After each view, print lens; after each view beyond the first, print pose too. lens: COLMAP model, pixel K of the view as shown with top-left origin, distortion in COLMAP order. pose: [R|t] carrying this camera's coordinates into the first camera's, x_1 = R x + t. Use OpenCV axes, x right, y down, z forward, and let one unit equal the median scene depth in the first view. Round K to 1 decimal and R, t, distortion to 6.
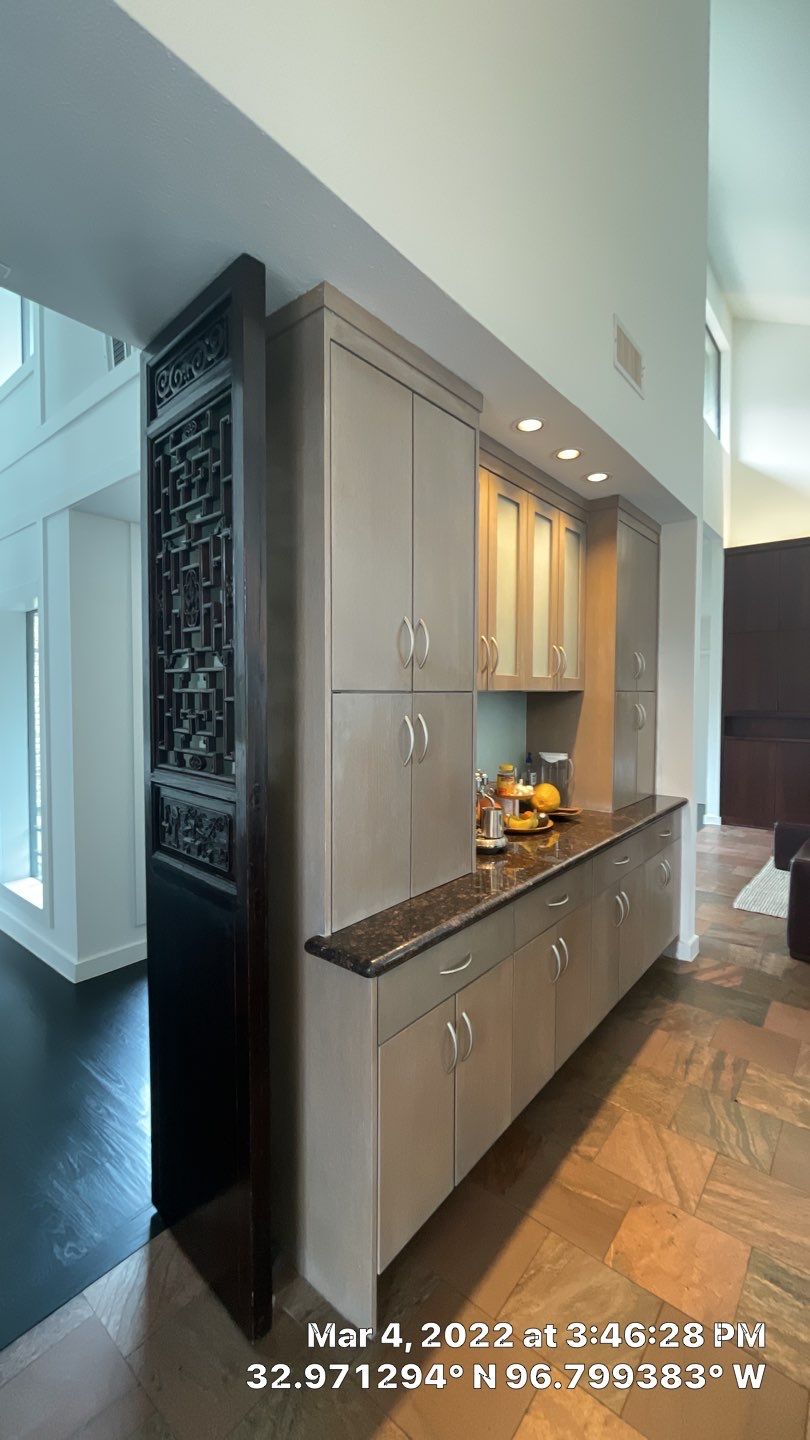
lens RADIAL K [[580.0, 0, 404.3], [0, 580.0, 712.4], [0, 0, 1]] dist [-0.008788, 0.000485]
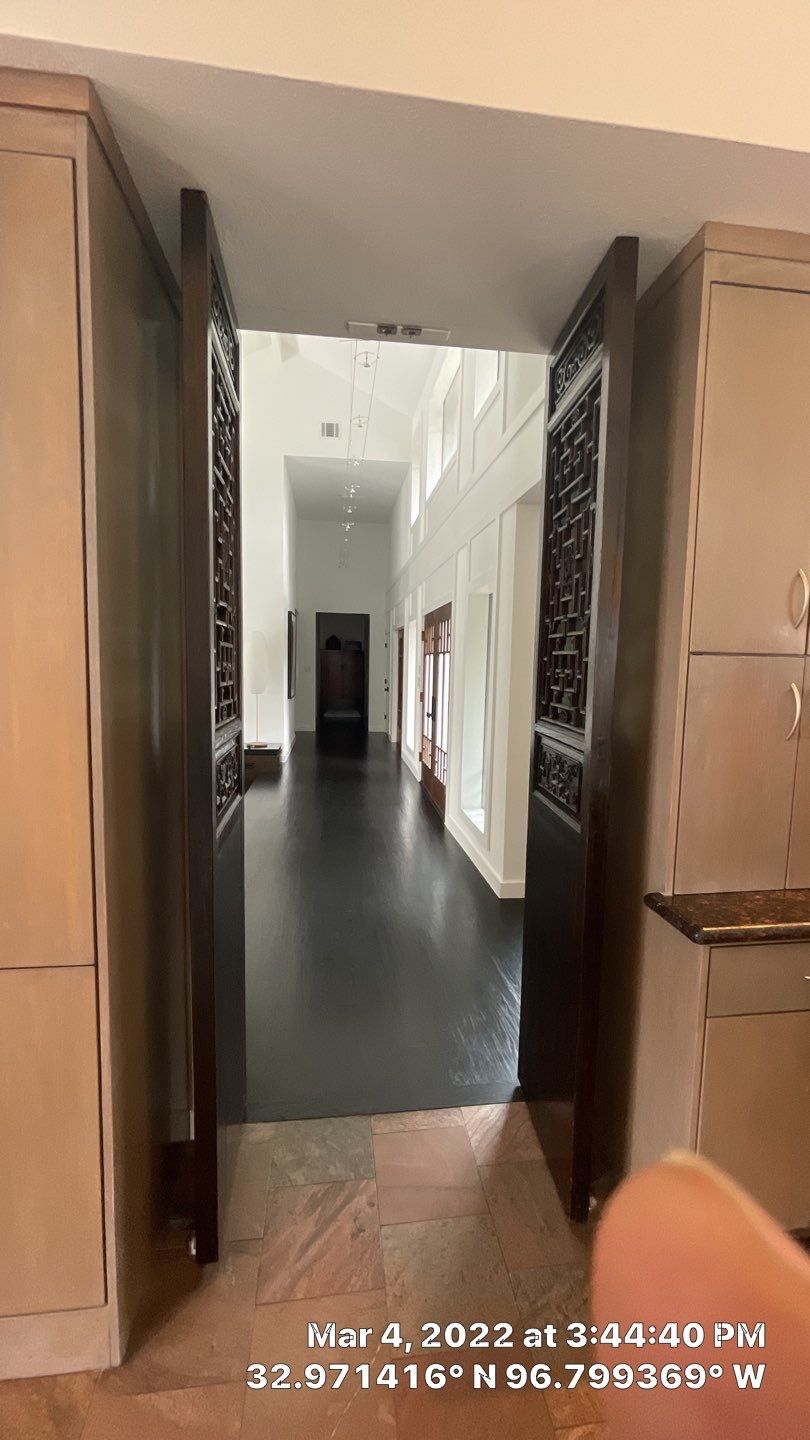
lens RADIAL K [[580.0, 0, 404.3], [0, 580.0, 712.4], [0, 0, 1]] dist [-0.008788, 0.000485]
pose [[0.725129, 0.071450, -0.684897, 0.194670], [-0.040428, 0.997304, 0.061237, 0.022282], [0.687426, -0.016716, 0.726062, -0.044569]]
